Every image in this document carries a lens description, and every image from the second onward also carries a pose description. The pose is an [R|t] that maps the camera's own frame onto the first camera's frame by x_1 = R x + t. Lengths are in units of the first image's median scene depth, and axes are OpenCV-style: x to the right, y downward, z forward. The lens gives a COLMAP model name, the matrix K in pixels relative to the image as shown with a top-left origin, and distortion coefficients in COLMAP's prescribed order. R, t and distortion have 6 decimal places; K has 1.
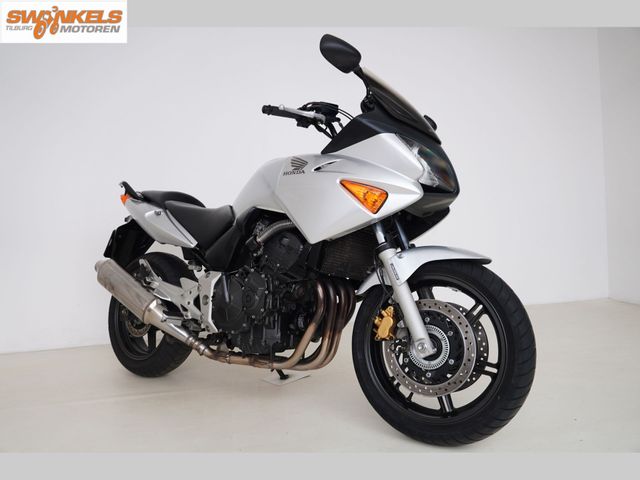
lens RADIAL K [[492.7, 0, 312.1], [0, 492.7, 215.9], [0, 0, 1]] dist [-0.033286, 0.009861]
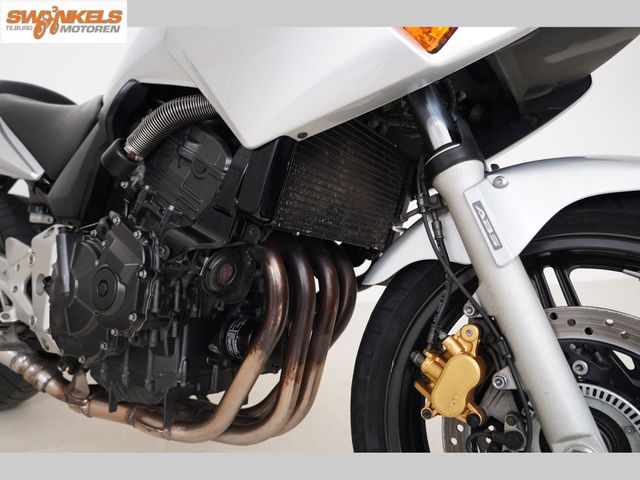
lens RADIAL K [[492.7, 0, 319.2], [0, 492.7, 241.0], [0, 0, 1]] dist [-0.033286, 0.009861]
pose [[0.998573, 0.011254, 0.052204, 0.031064], [-0.017624, 0.992224, 0.123208, 0.074483], [-0.050412, -0.123952, 0.991007, 0.589005]]
